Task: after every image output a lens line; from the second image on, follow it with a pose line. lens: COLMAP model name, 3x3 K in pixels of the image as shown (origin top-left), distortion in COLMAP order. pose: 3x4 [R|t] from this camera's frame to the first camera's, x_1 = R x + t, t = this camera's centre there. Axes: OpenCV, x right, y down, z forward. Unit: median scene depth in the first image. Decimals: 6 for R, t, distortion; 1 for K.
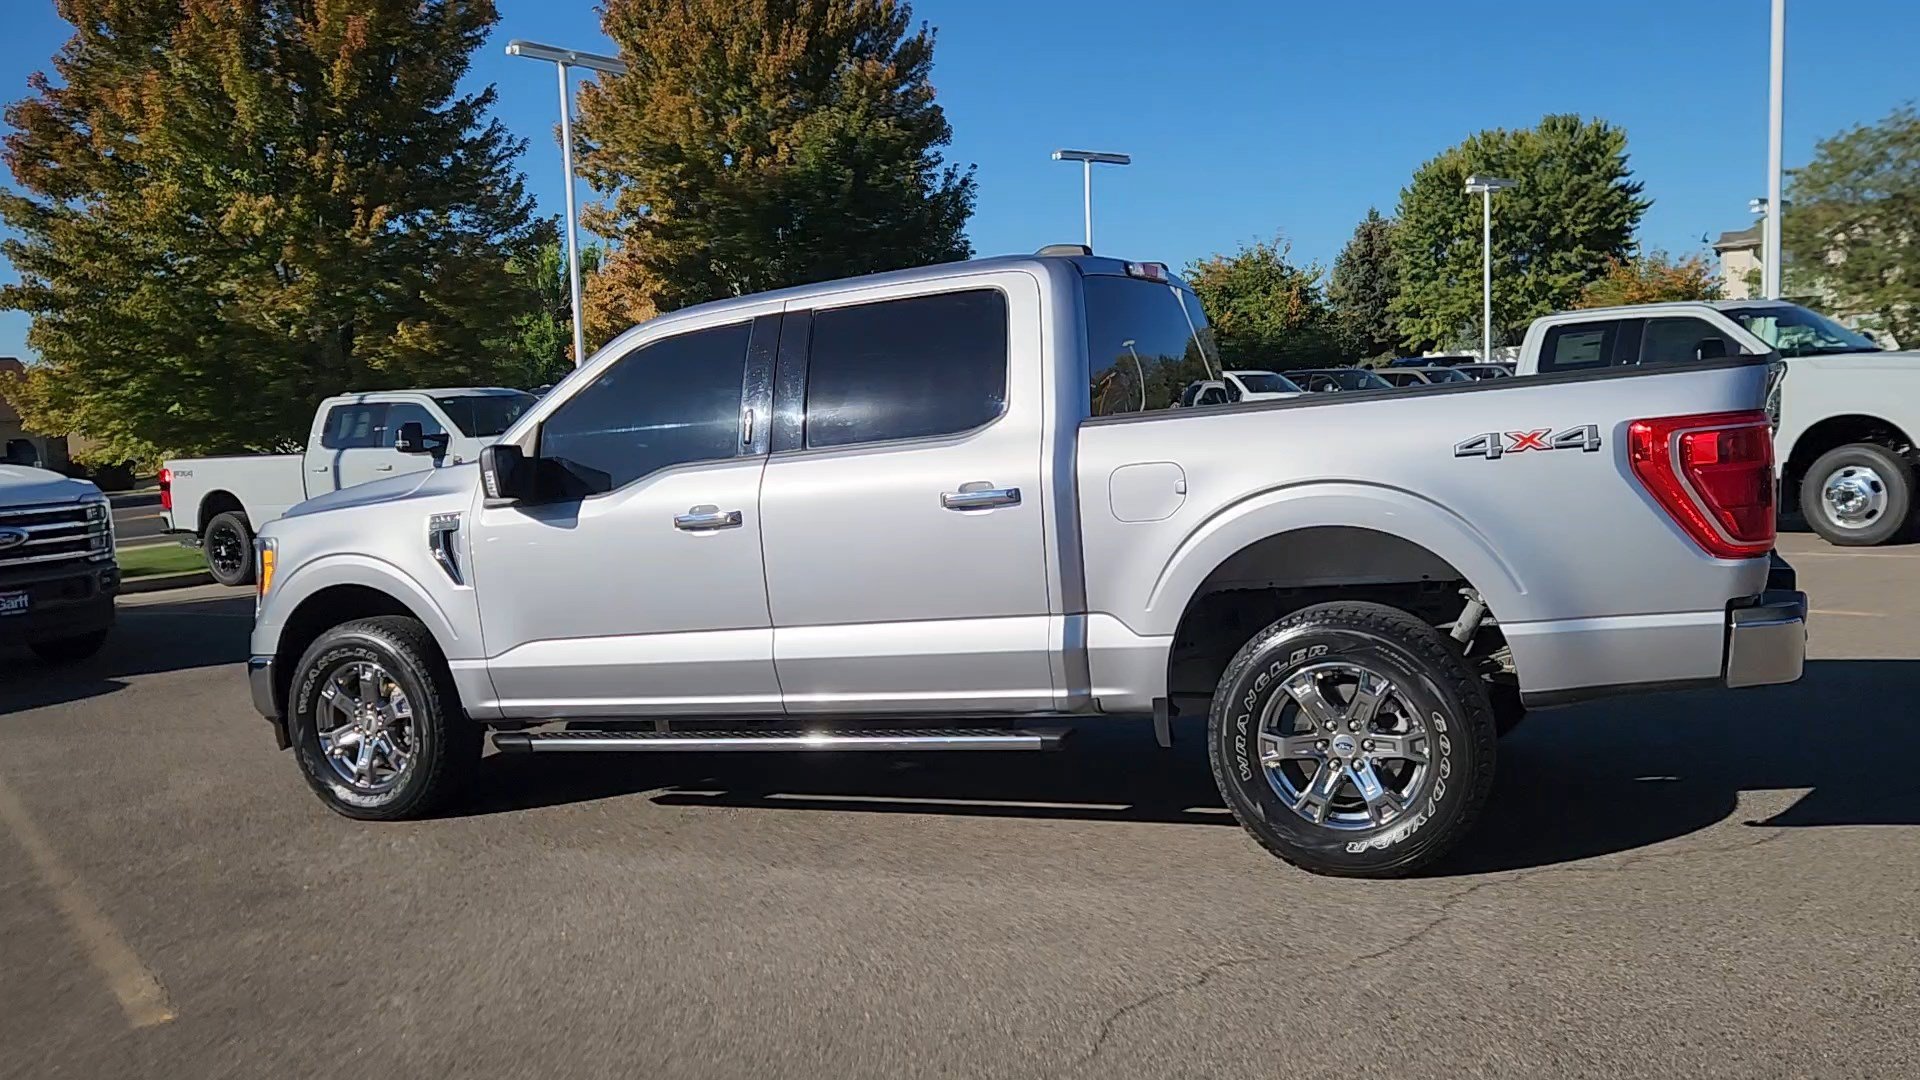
lens RADIAL K [[1611.7, 0, 947.8], [0, 1611.7, 540.1], [0, 0, 1]] dist [0.041896, -0.034654]
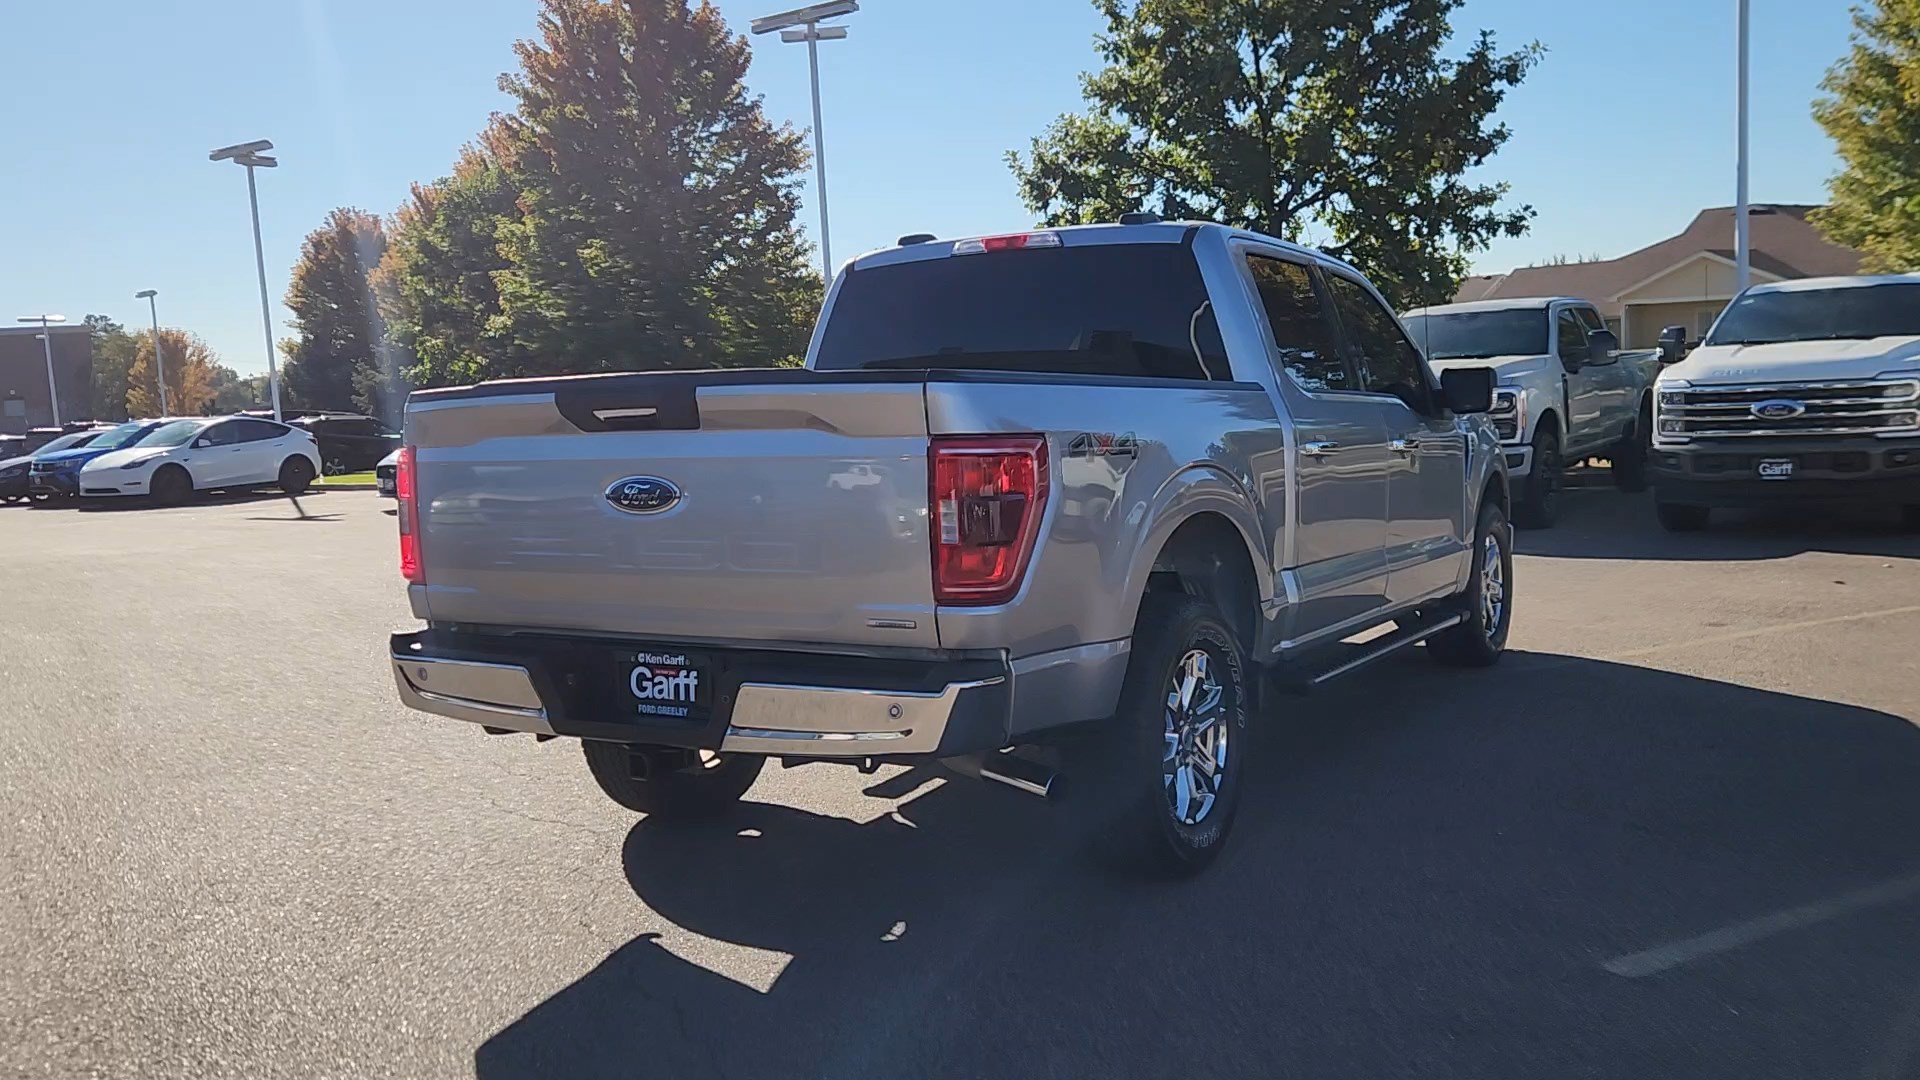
lens RADIAL K [[1611.7, 0, 949.0], [0, 1611.7, 541.2], [0, 0, 1]] dist [0.041896, -0.034654]
pose [[-0.100241, 0.155104, -0.982799, 0.566460], [-0.024534, 0.987089, 0.158284, -0.073115], [0.994661, 0.039979, -0.095141, 0.546002]]
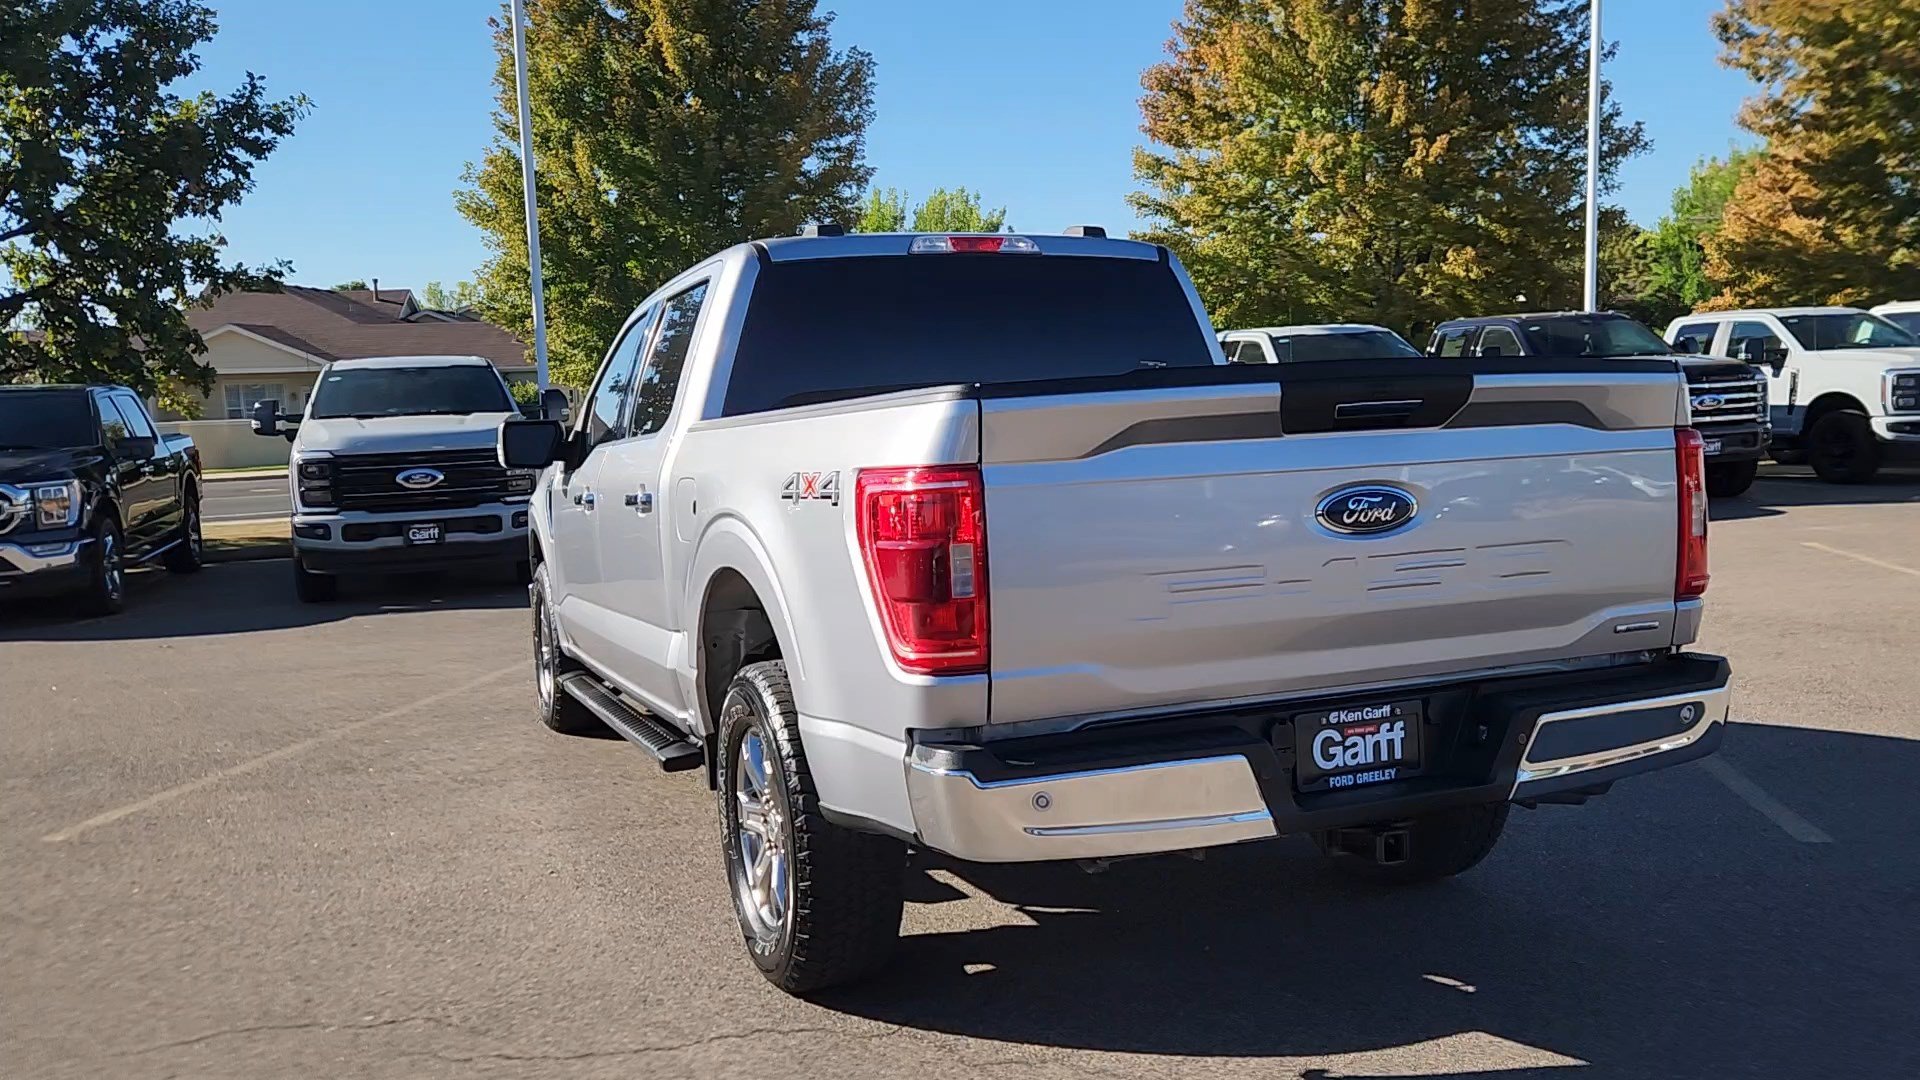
lens RADIAL K [[1611.7, 0, 949.7], [0, 1611.7, 545.2], [0, 0, 1]] dist [0.041896, -0.034654]
pose [[0.724036, 0.089974, -0.683869, 0.364995], [-0.051904, 0.995752, 0.076054, -0.036975], [0.687807, -0.019571, 0.725630, 0.187953]]
